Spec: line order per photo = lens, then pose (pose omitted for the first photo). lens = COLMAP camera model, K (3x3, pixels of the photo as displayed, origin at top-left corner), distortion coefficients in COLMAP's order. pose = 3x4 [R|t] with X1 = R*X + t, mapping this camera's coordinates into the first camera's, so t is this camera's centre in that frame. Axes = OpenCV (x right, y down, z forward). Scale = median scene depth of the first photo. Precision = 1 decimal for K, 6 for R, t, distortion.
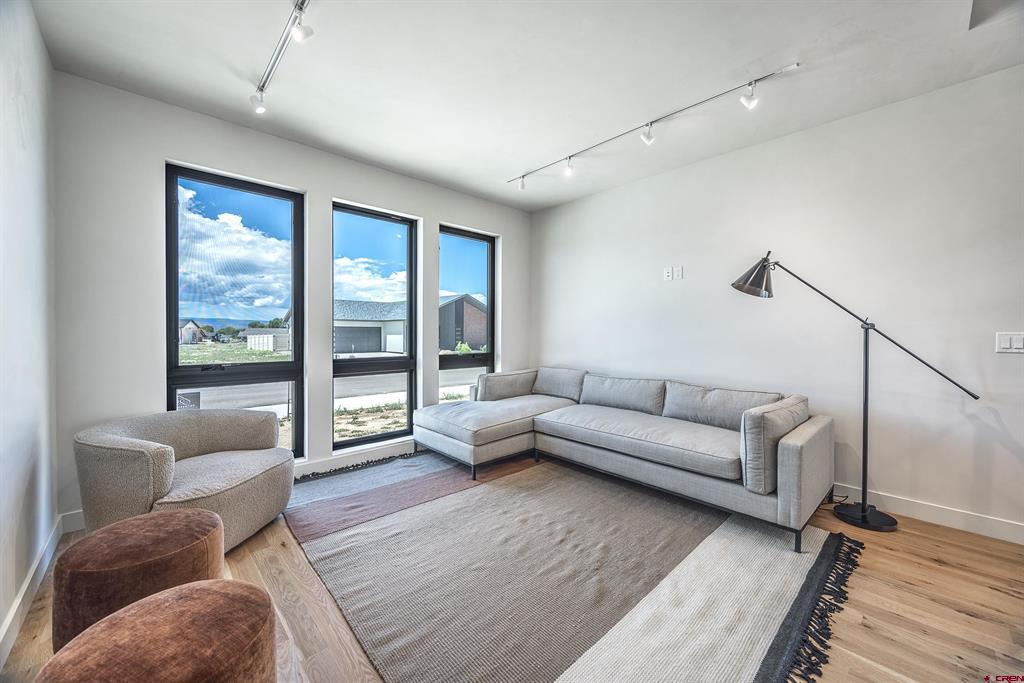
lens RADIAL K [[392.7, 0, 524.8], [0, 392.7, 334.6], [0, 0, 1]] dist [0.000788, 0.000062]
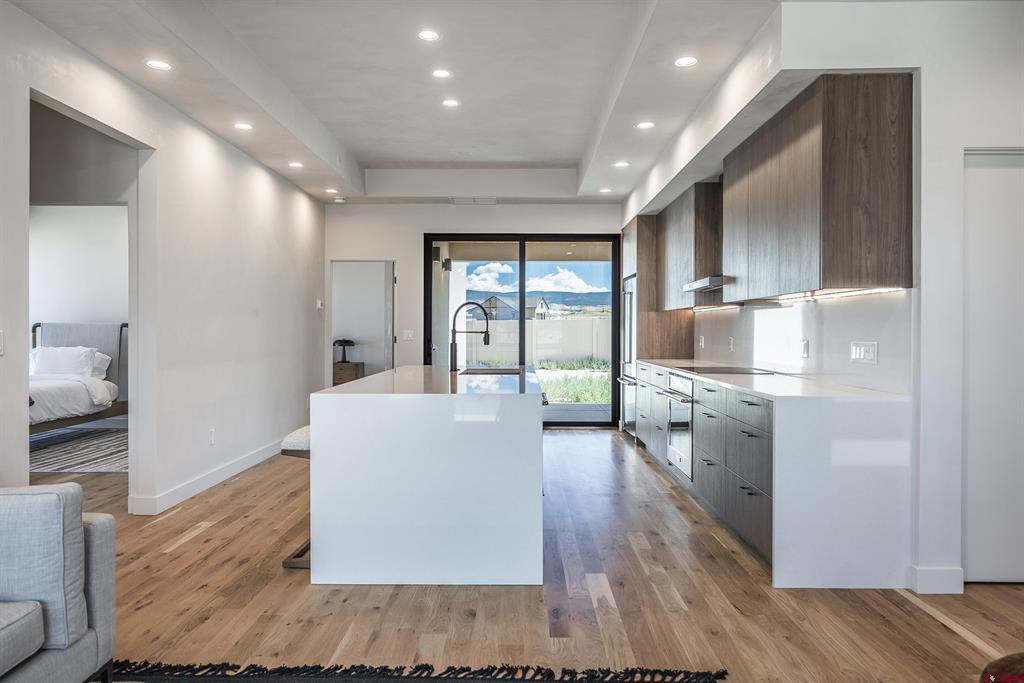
lens RADIAL K [[673.2, 0, 512.0], [0, 673.2, 341.5], [0, 0, 1]] dist [0.001553, 0.000256]
pose [[-0.702678, -0.013262, 0.711385, -0.427991], [-0.000448, 0.999834, 0.018197, -0.003973], [-0.711508, 0.012468, -0.702567, 1.200970]]
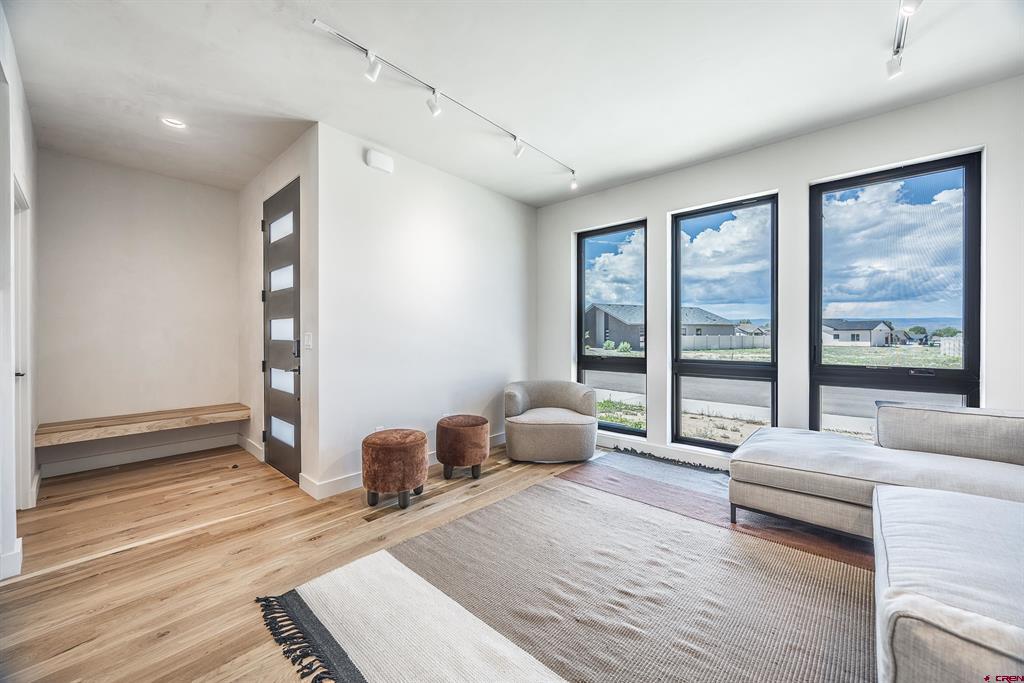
lens RADIAL K [[395.6, 0, 499.5], [0, 395.6, 336.1], [0, 0, 1]] dist [-0.003198, -0.000249]
pose [[0.040617, 0.000112, -0.999175, 0.866094], [-0.002195, 0.999998, 0.000023, 0.002255], [0.999172, 0.002193, 0.040617, 0.691567]]
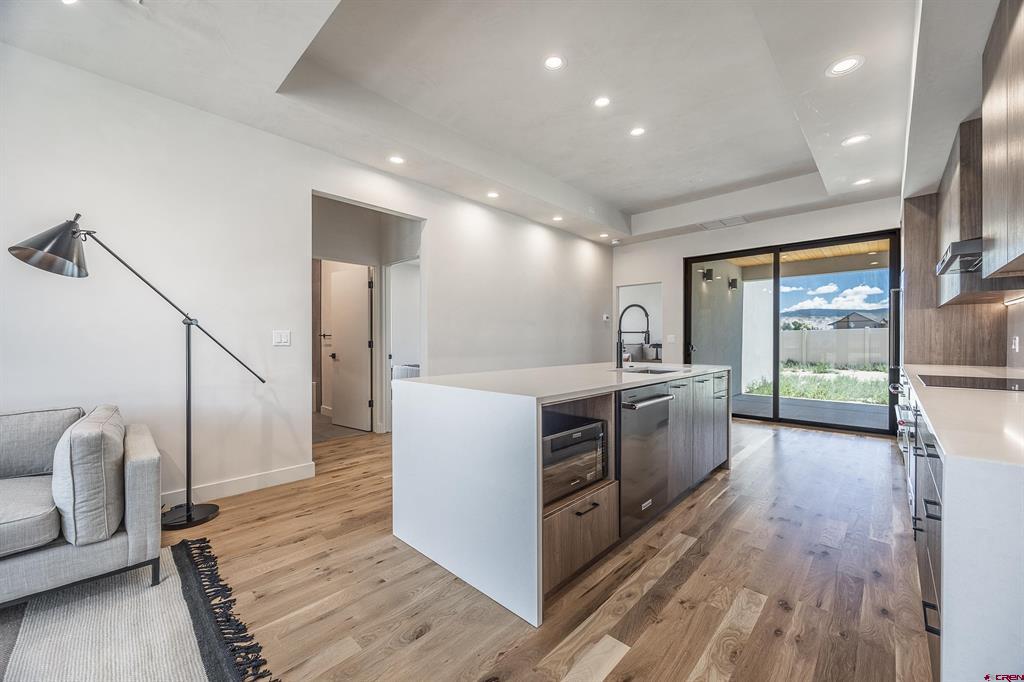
lens RADIAL K [[397.3, 0, 512.0], [0, 397.3, 341.0], [0, 0, 1]] dist [-0.002155, -0.000257]
pose [[-0.033050, -0.002720, 0.999450, -0.166326], [0.004330, 0.999987, 0.002865, 0.030476], [-0.999444, 0.004423, -0.033038, 0.246069]]
